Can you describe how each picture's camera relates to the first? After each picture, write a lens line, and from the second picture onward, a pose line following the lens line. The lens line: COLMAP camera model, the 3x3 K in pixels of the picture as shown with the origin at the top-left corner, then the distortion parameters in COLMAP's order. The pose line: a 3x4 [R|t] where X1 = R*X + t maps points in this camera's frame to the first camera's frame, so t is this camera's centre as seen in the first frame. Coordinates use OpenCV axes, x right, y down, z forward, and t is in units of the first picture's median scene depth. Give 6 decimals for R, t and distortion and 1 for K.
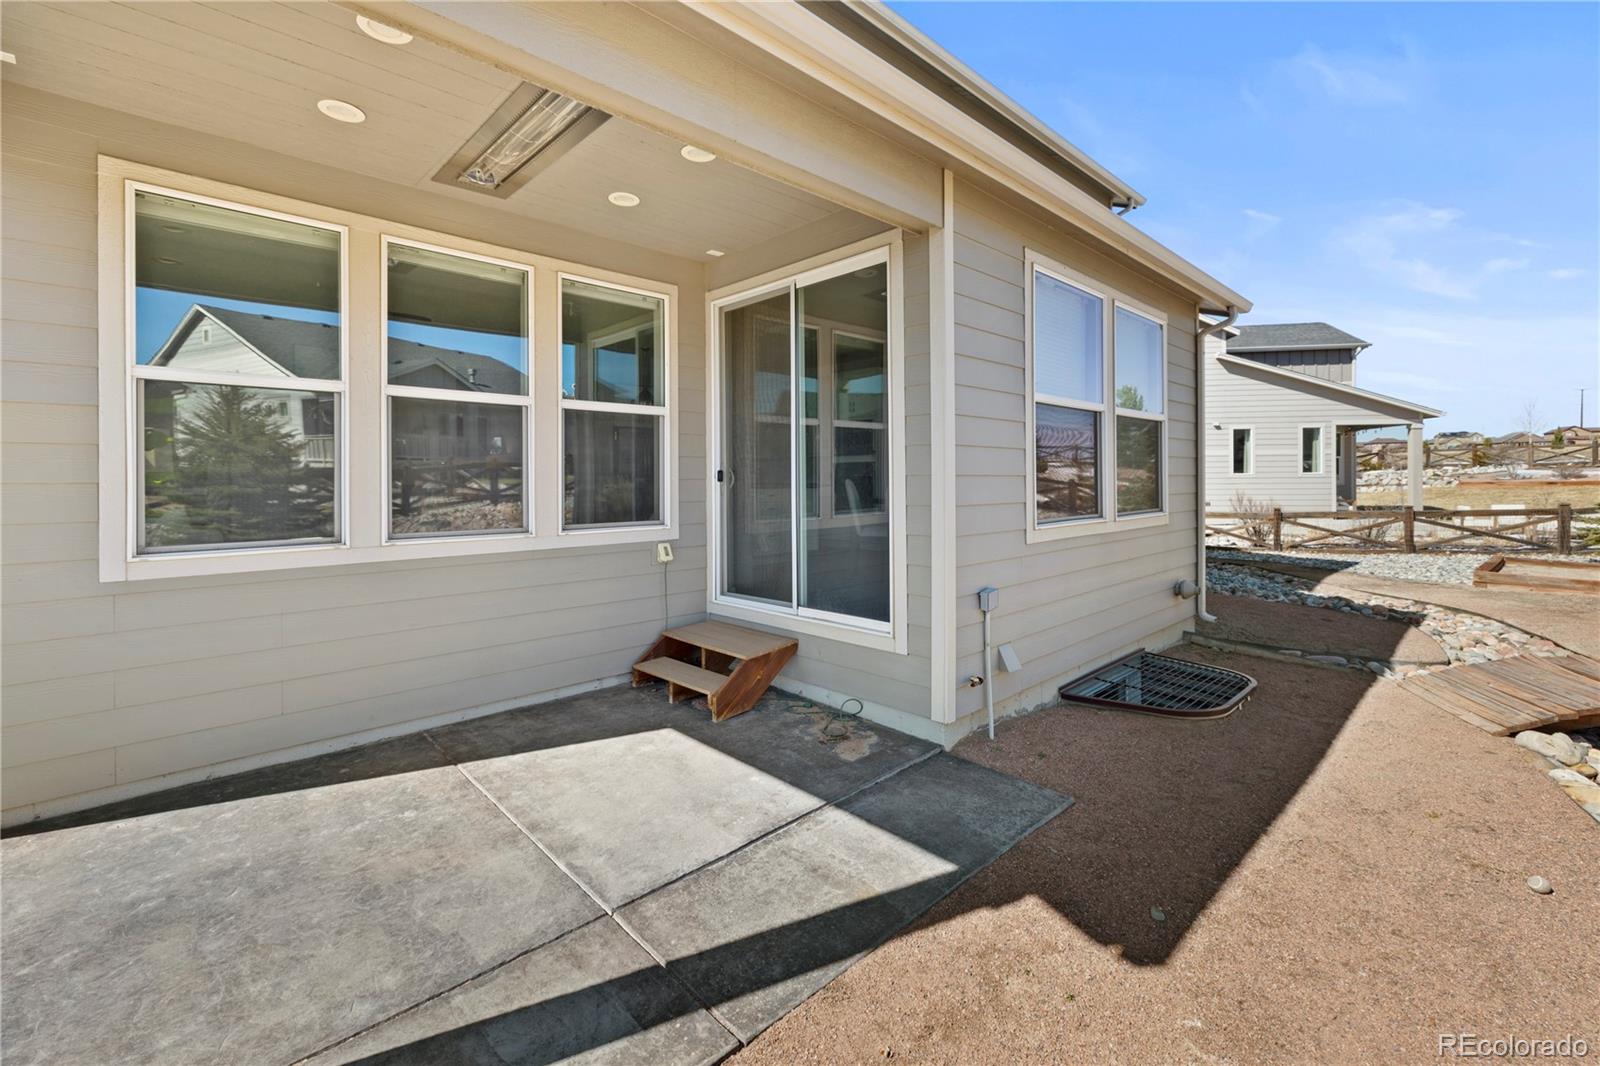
lens RADIAL K [[679.5, 0, 806.1], [0, 679.5, 482.6], [0, 0, 1]] dist [0.002942, 0.000733]
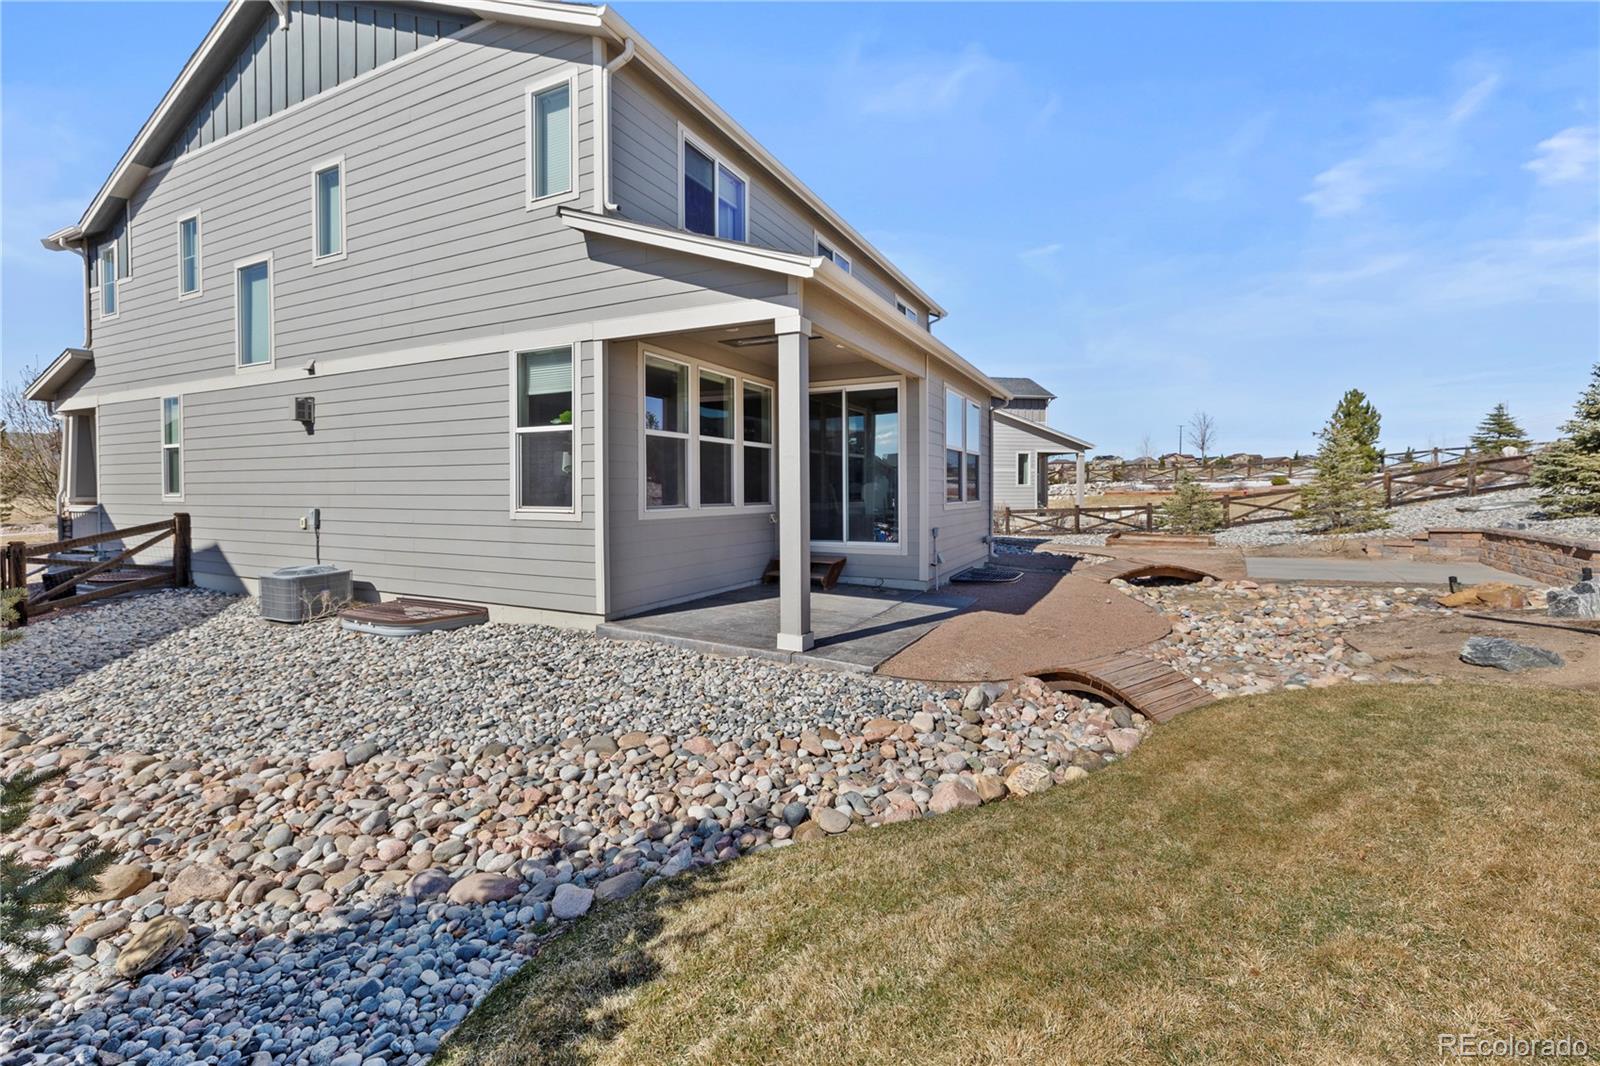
lens RADIAL K [[682.1, 0, 795.3], [0, 682.1, 496.3], [0, 0, 1]] dist [0.000119, 0.000002]
pose [[0.945050, 0.003852, 0.326903, -0.283413], [-0.005446, 0.999977, 0.003962, 0.010588], [-0.326880, -0.005525, 0.945050, -0.319052]]
